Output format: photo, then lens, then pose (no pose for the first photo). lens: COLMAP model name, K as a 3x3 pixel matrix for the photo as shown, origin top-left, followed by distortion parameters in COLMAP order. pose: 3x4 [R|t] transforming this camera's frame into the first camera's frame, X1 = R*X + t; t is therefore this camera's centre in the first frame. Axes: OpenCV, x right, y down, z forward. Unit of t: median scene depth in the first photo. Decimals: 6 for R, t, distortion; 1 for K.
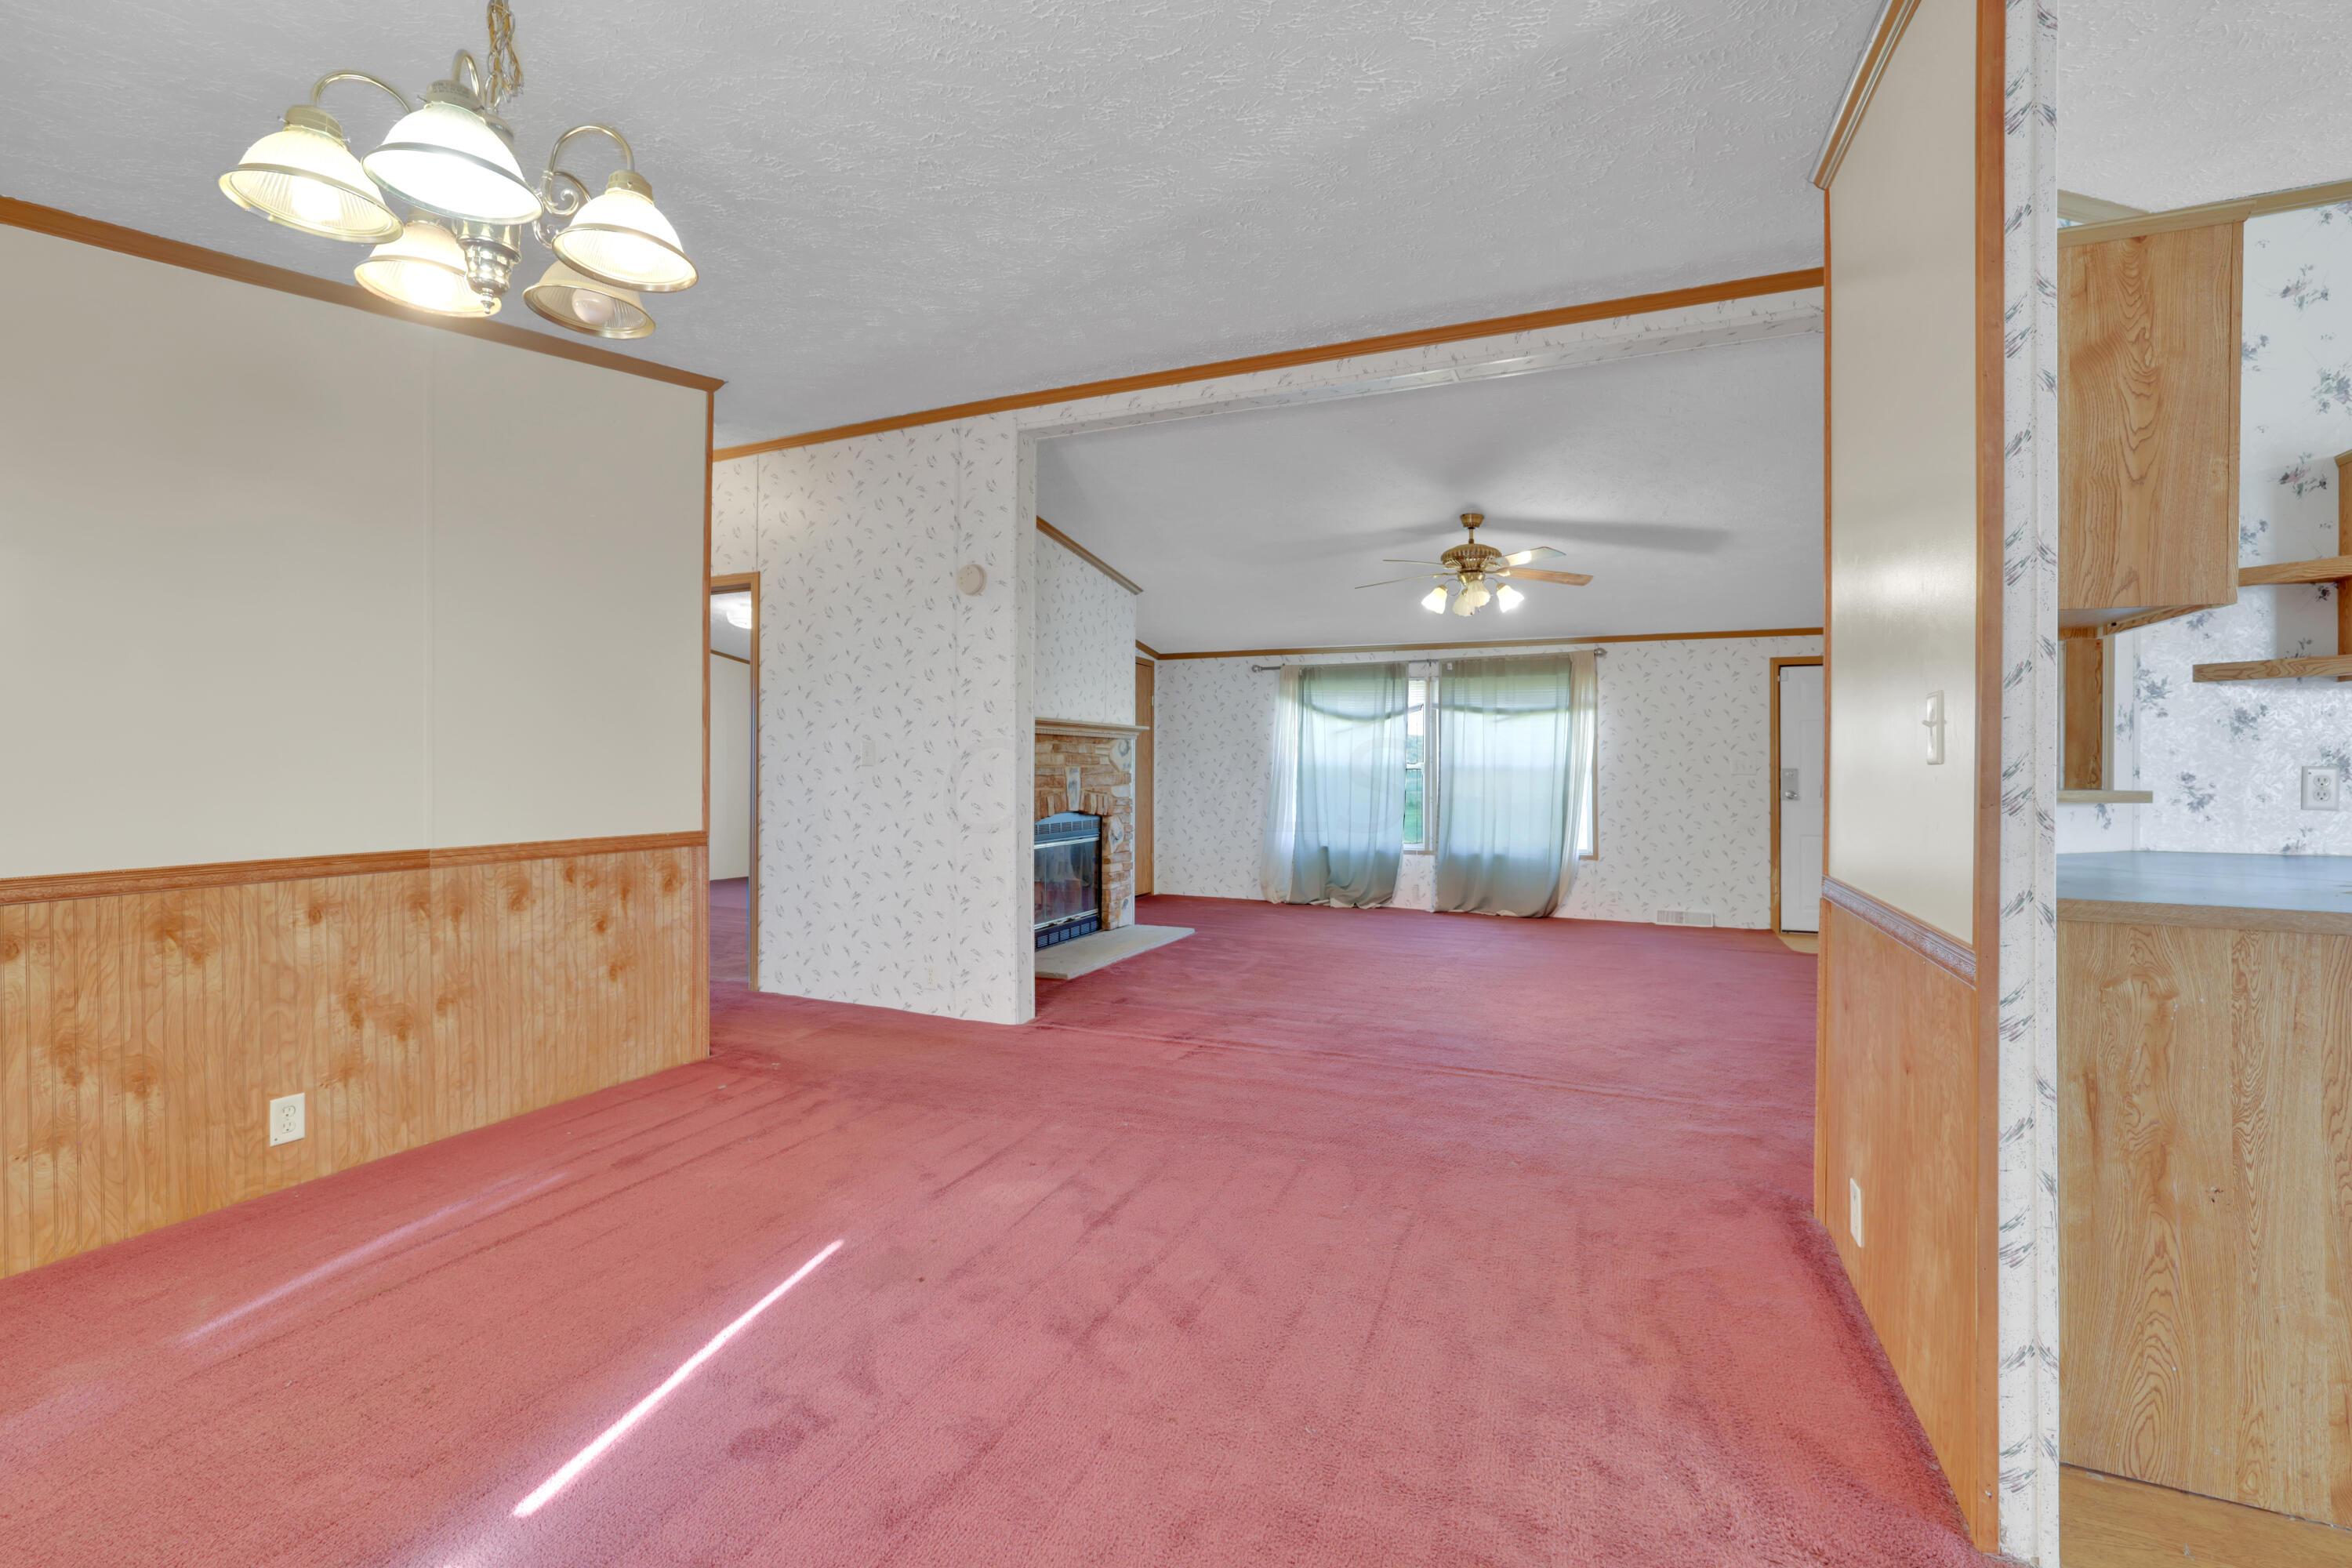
lens RADIAL K [[1028.7, 0, 1153.2], [0, 1028.7, 764.9], [0, 0, 1]] dist [-0.042948, 0.012997]
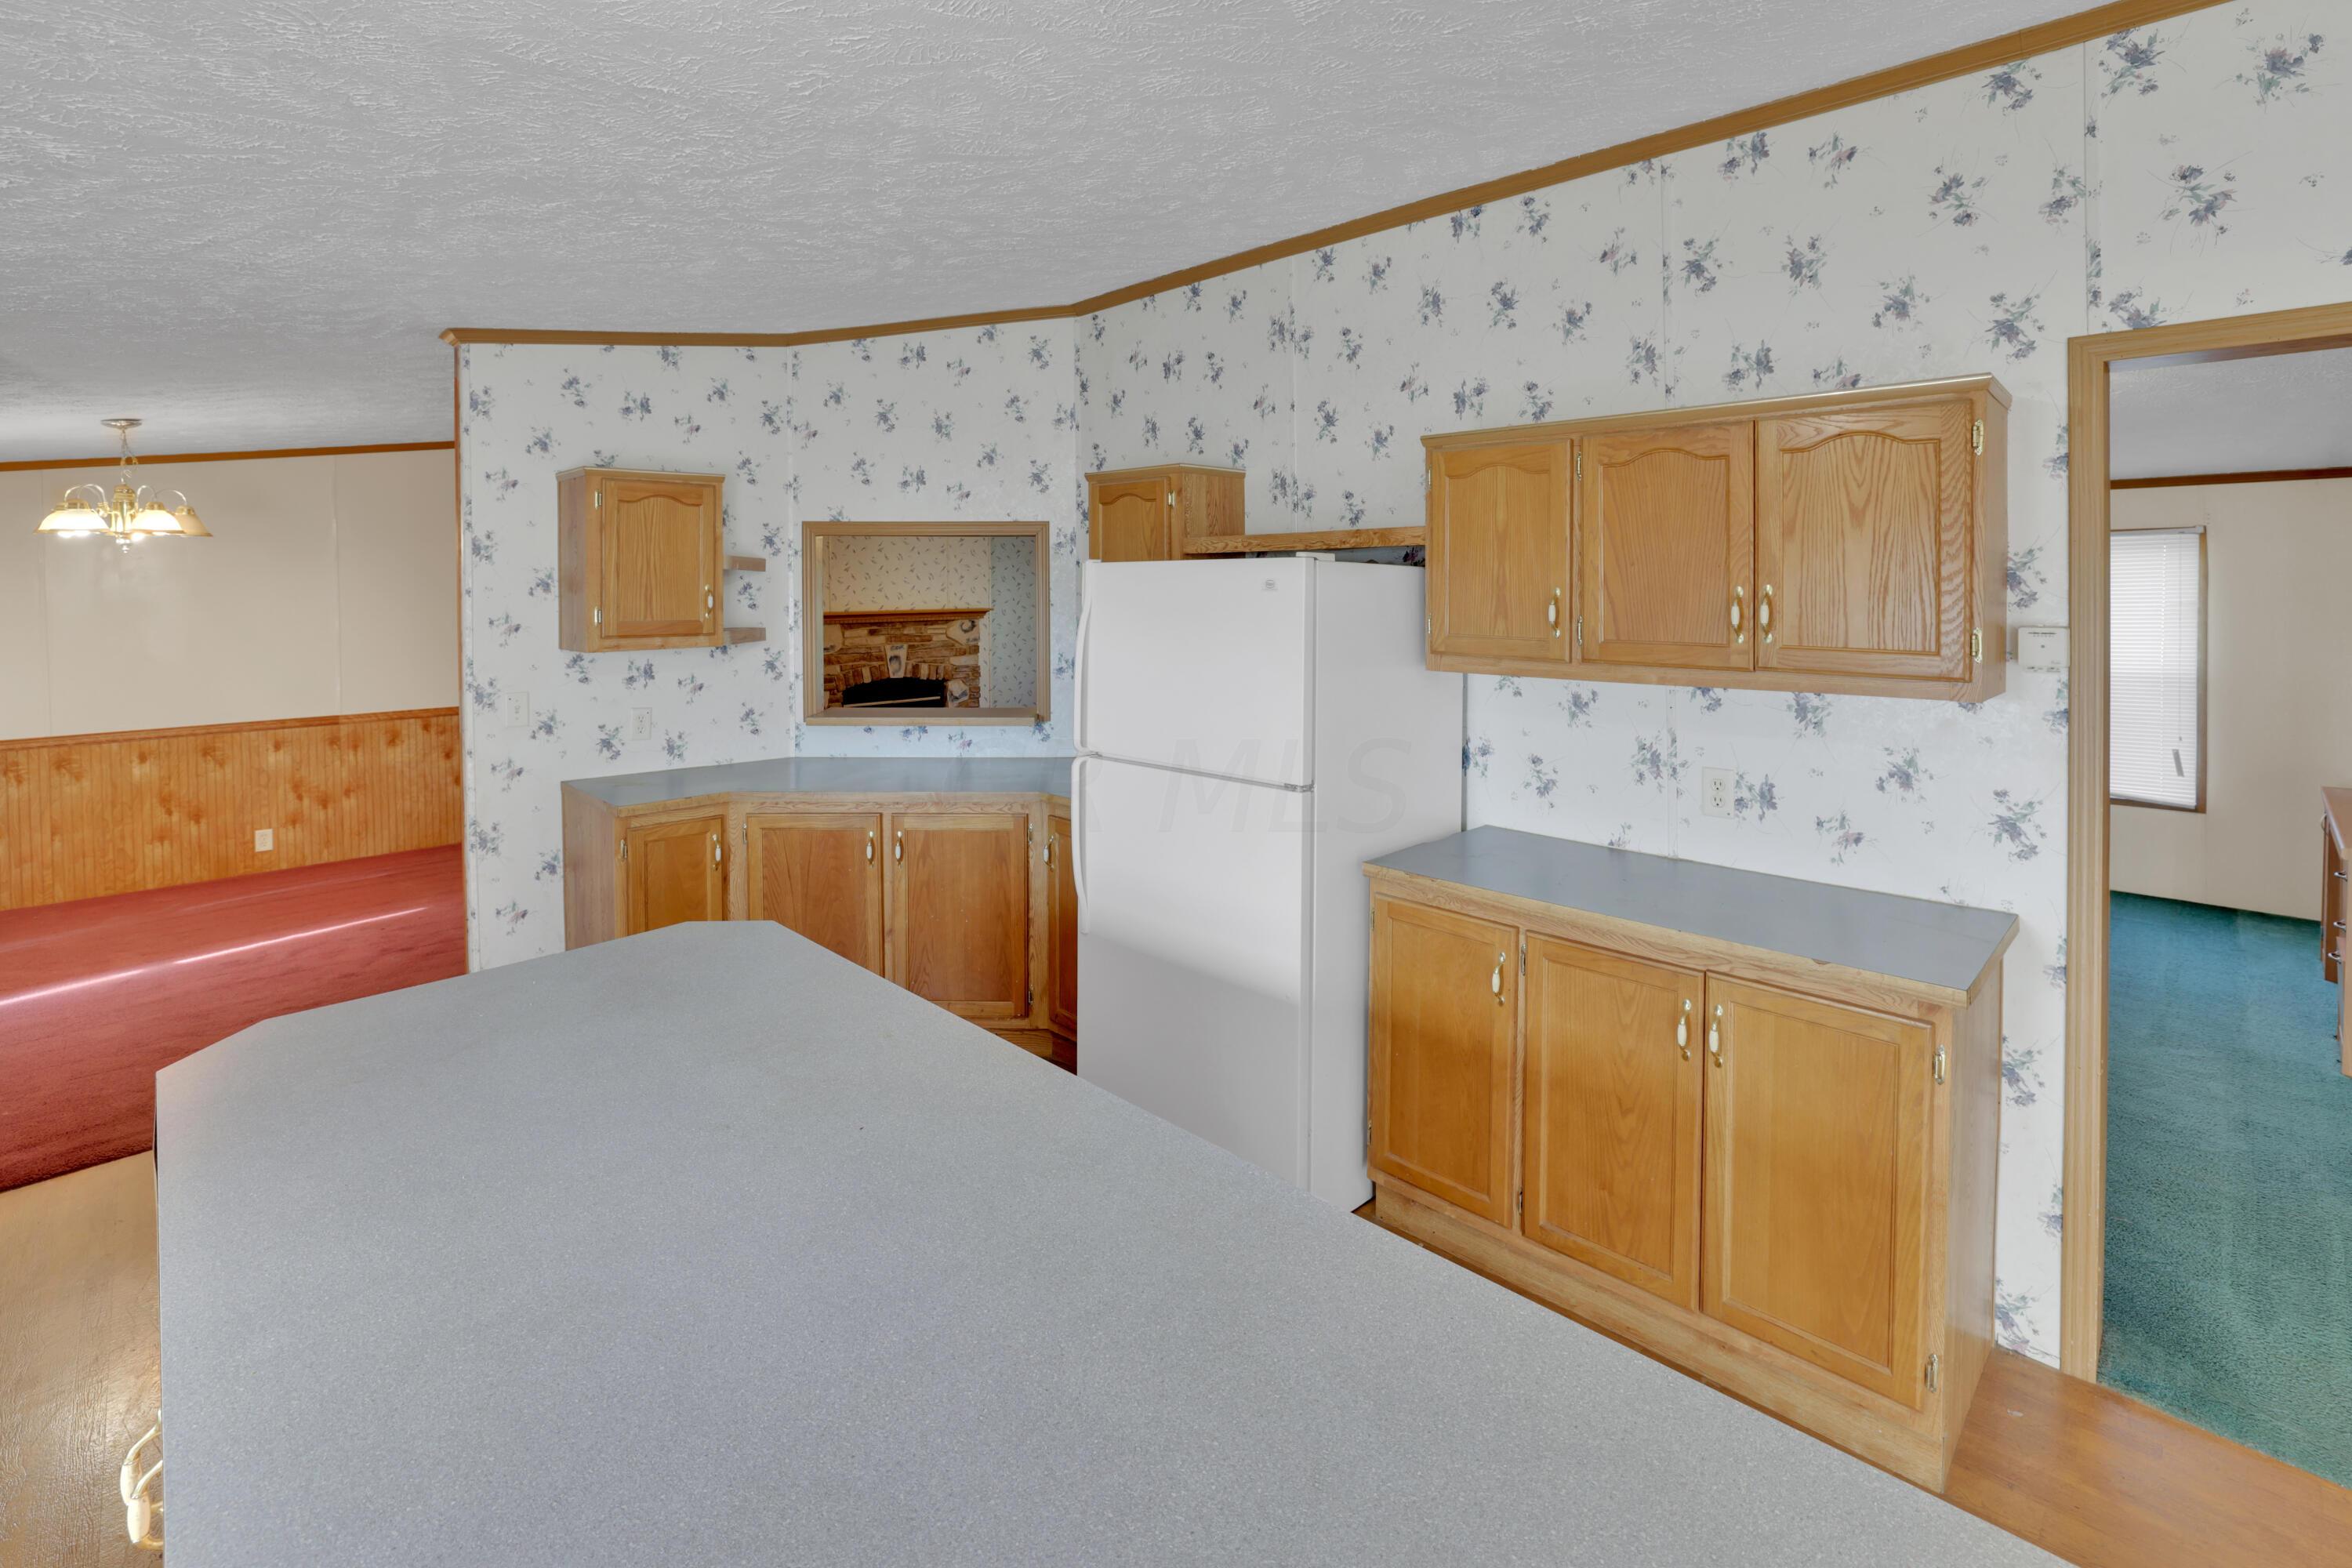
lens RADIAL K [[1071.7, 0, 1120.7], [0, 1071.7, 600.0], [0, 0, 1]] dist [-0.012748, 0.002164]
pose [[0.920696, -0.010053, -0.390151, 1.238786], [0.016461, 0.999779, 0.013085, -0.118256], [0.389934, -0.018470, 0.920658, -0.277193]]
